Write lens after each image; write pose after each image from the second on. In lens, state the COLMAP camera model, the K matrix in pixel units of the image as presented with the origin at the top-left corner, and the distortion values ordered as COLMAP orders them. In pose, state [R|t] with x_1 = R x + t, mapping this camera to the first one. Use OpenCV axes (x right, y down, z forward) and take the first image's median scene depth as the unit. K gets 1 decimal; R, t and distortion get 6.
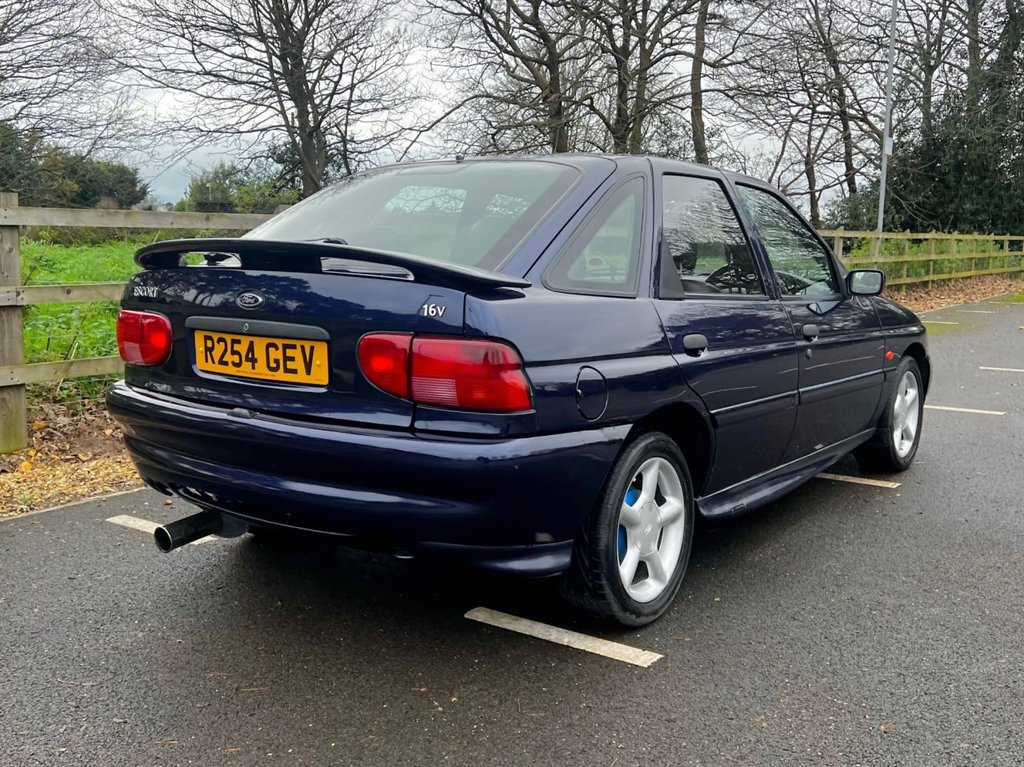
lens RADIAL K [[980.2, 0, 494.2], [0, 980.2, 386.5], [0, 0, 1]] dist [0.012627, -0.002239]
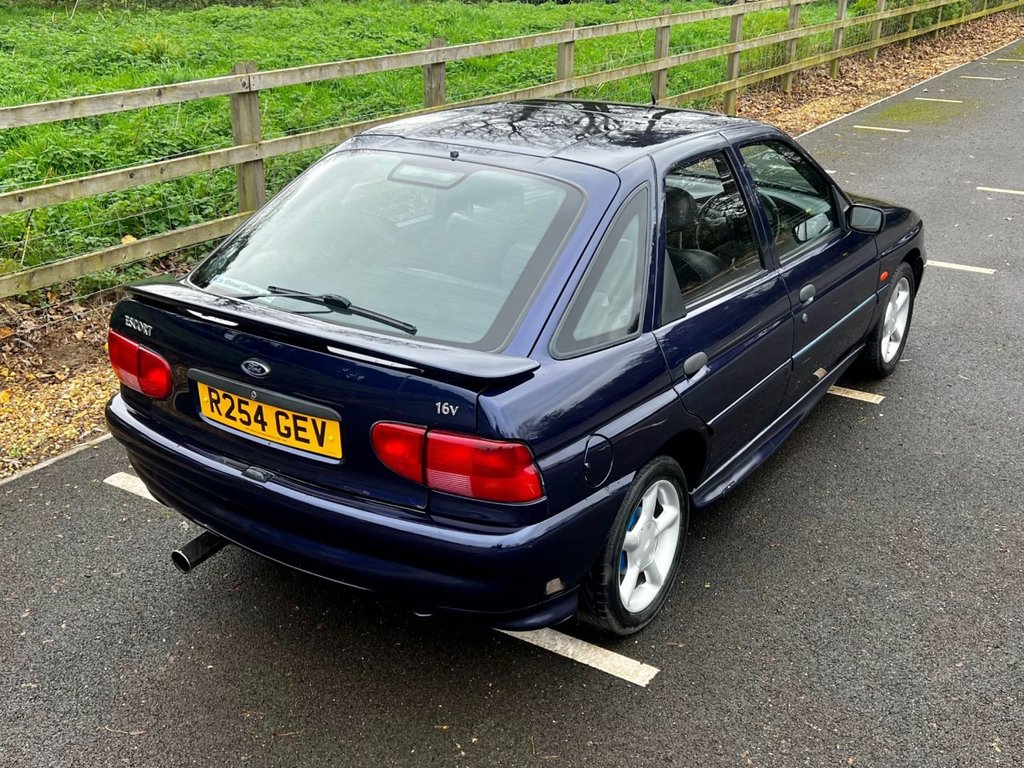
lens RADIAL K [[1045.5, 0, 517.3], [0, 1045.5, 366.2], [0, 0, 1]] dist [0.019245, -0.002602]
pose [[0.998357, -0.024635, 0.051744, -0.038180], [0.010412, 0.965839, 0.258934, -0.350863], [-0.056355, -0.257969, 0.964508, -0.035192]]
